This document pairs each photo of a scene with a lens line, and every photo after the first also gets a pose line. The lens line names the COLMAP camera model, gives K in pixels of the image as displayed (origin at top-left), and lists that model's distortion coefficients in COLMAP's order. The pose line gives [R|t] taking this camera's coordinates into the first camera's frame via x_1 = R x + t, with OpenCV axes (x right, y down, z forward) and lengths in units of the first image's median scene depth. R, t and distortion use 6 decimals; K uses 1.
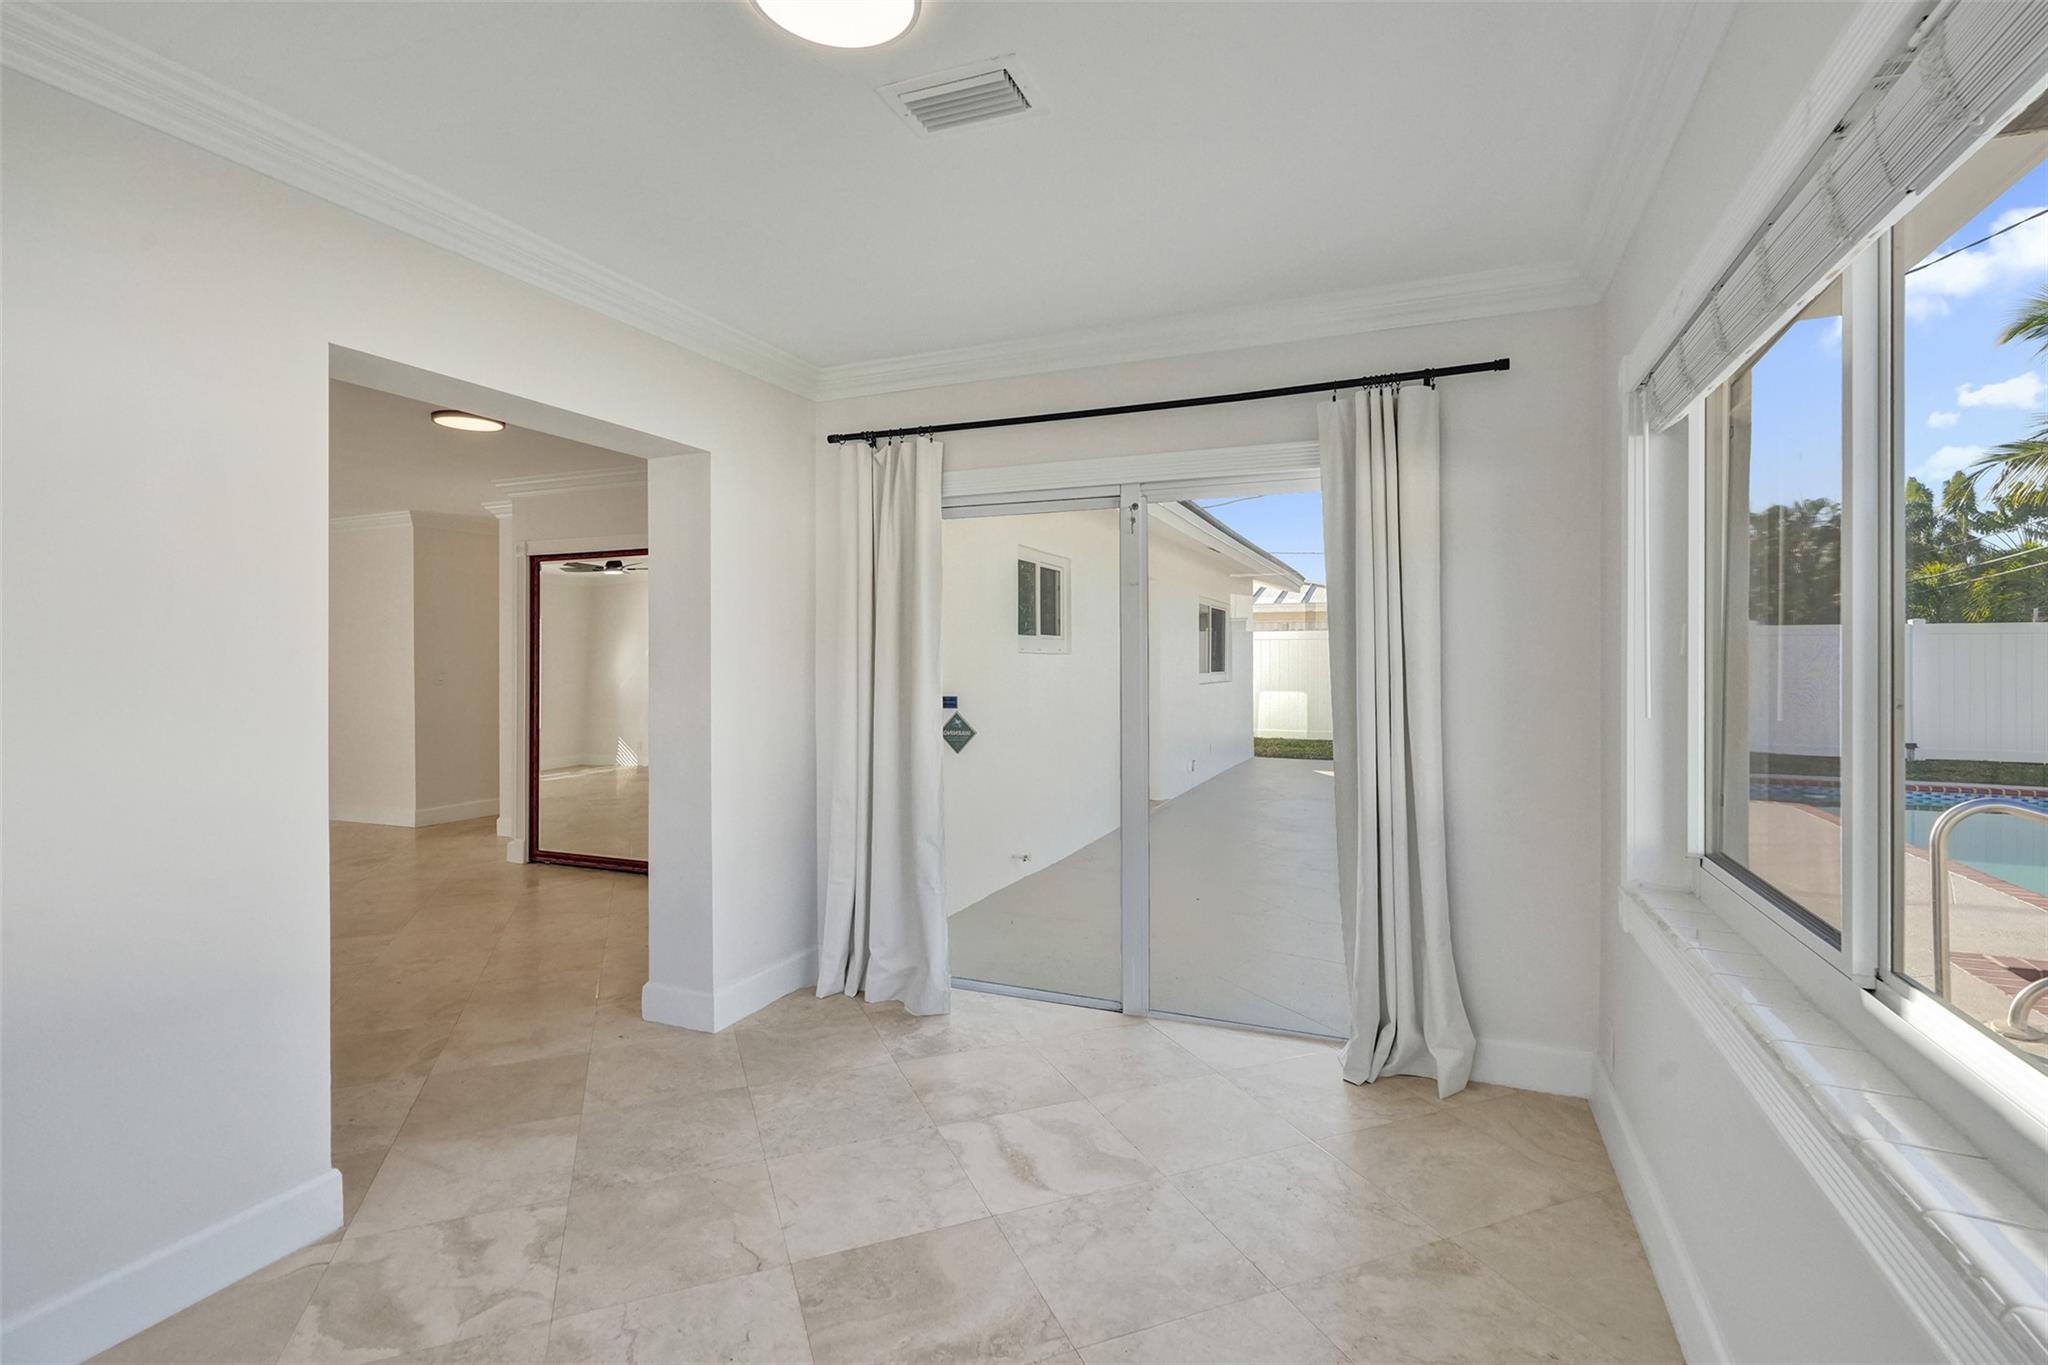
lens RADIAL K [[944.5, 0, 1036.7], [0, 944.5, 671.2], [0, 0, 1]] dist [-0.008340, 0.001928]
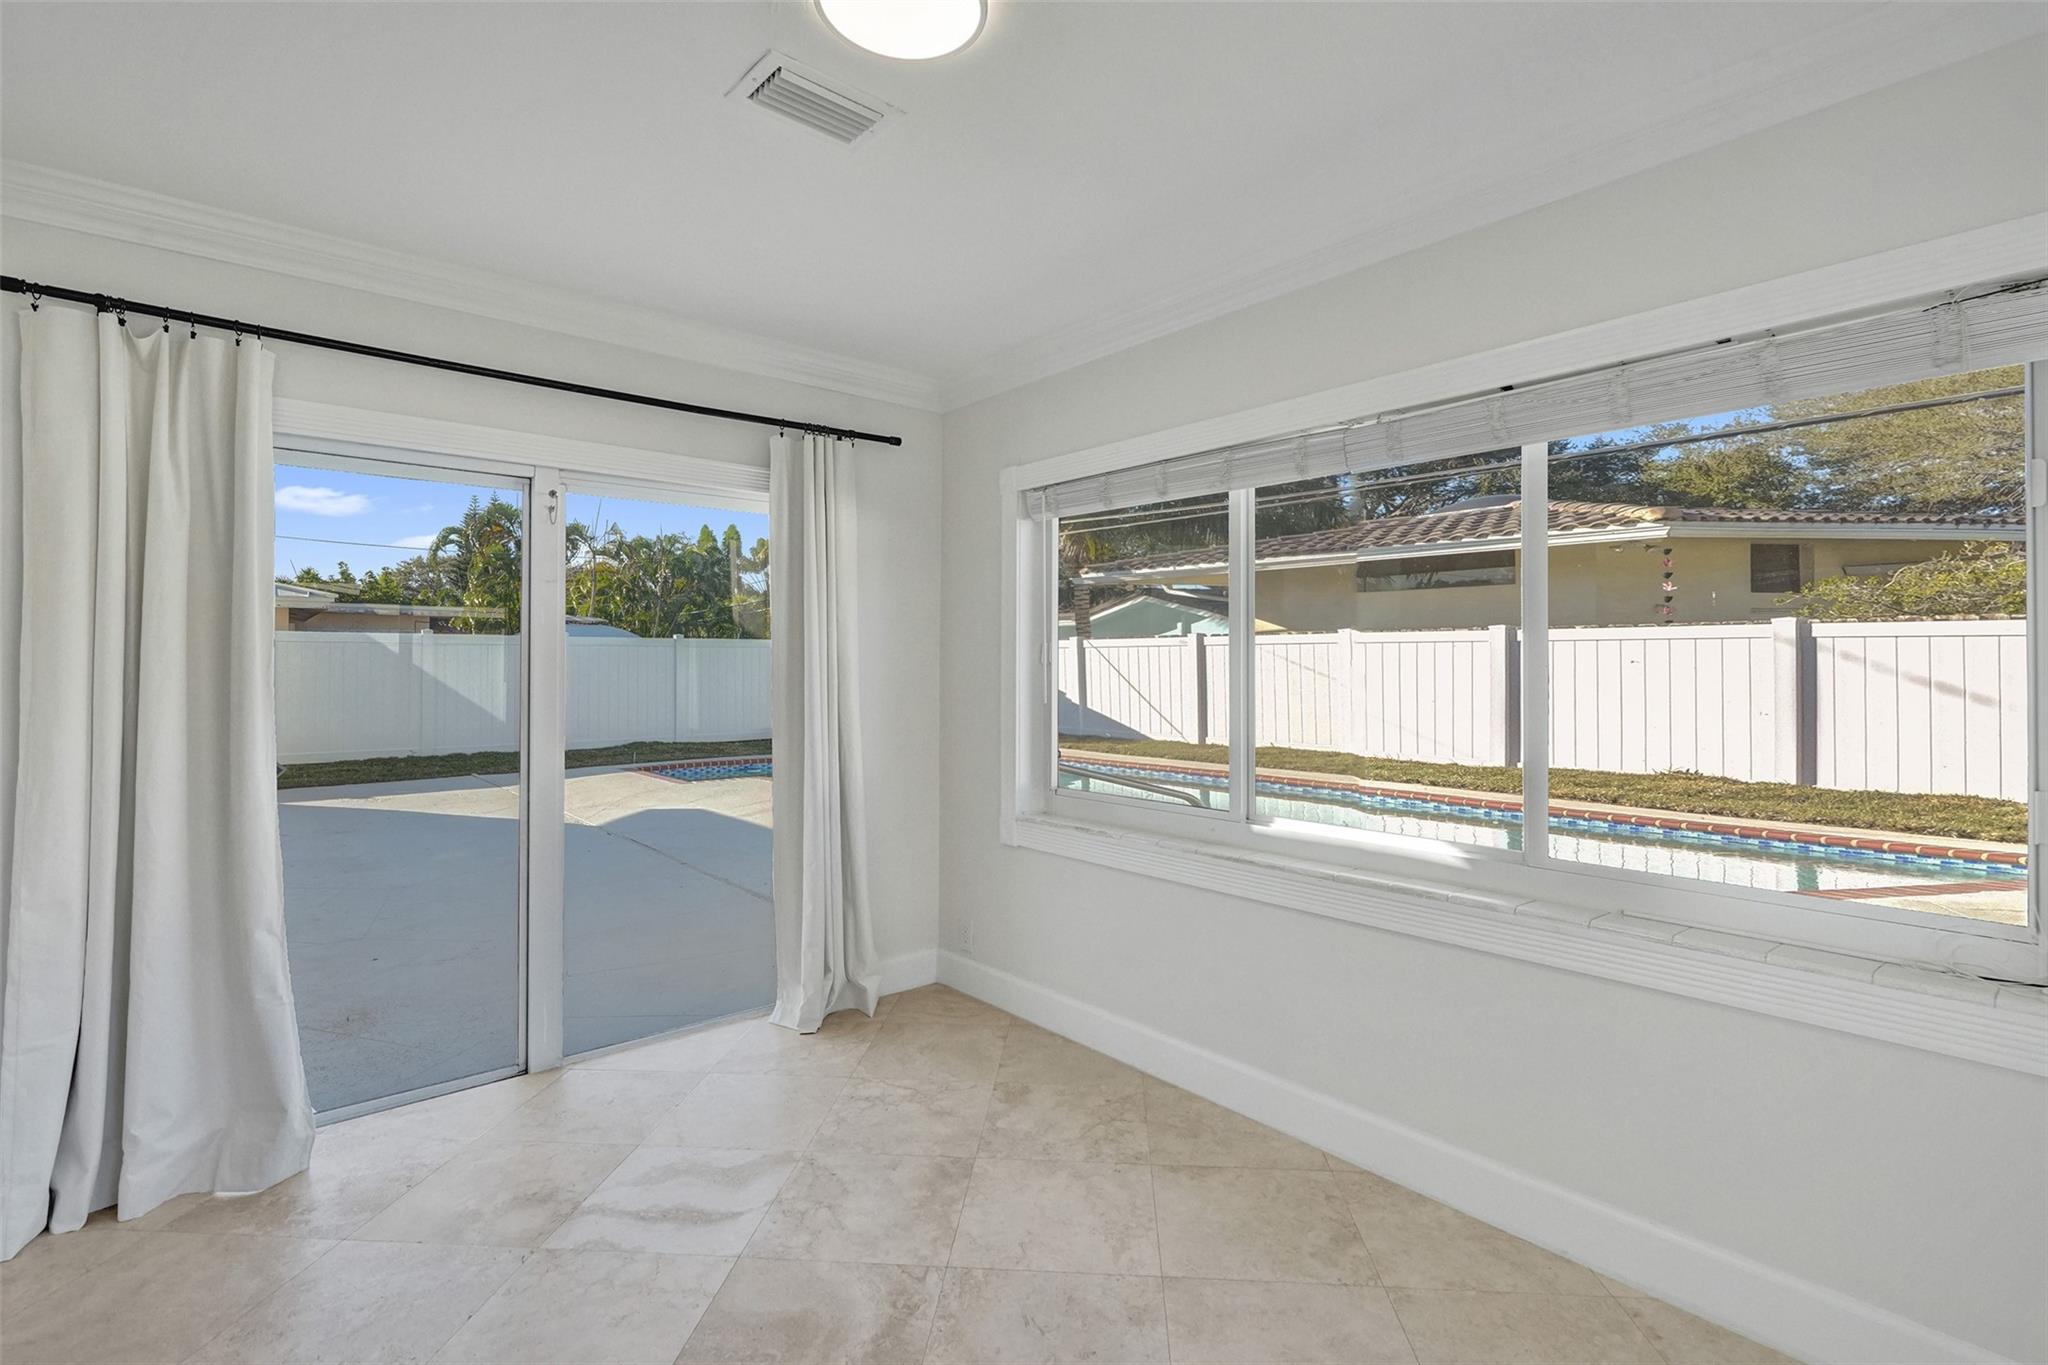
lens RADIAL K [[944.5, 0, 1031.5], [0, 944.5, 666.8], [0, 0, 1]] dist [-0.008340, 0.001928]
pose [[0.446803, -0.001090, 0.894632, -0.636148], [0.012048, 0.999916, -0.004799, -0.002375], [-0.894551, 0.012923, 0.446779, 0.261413]]
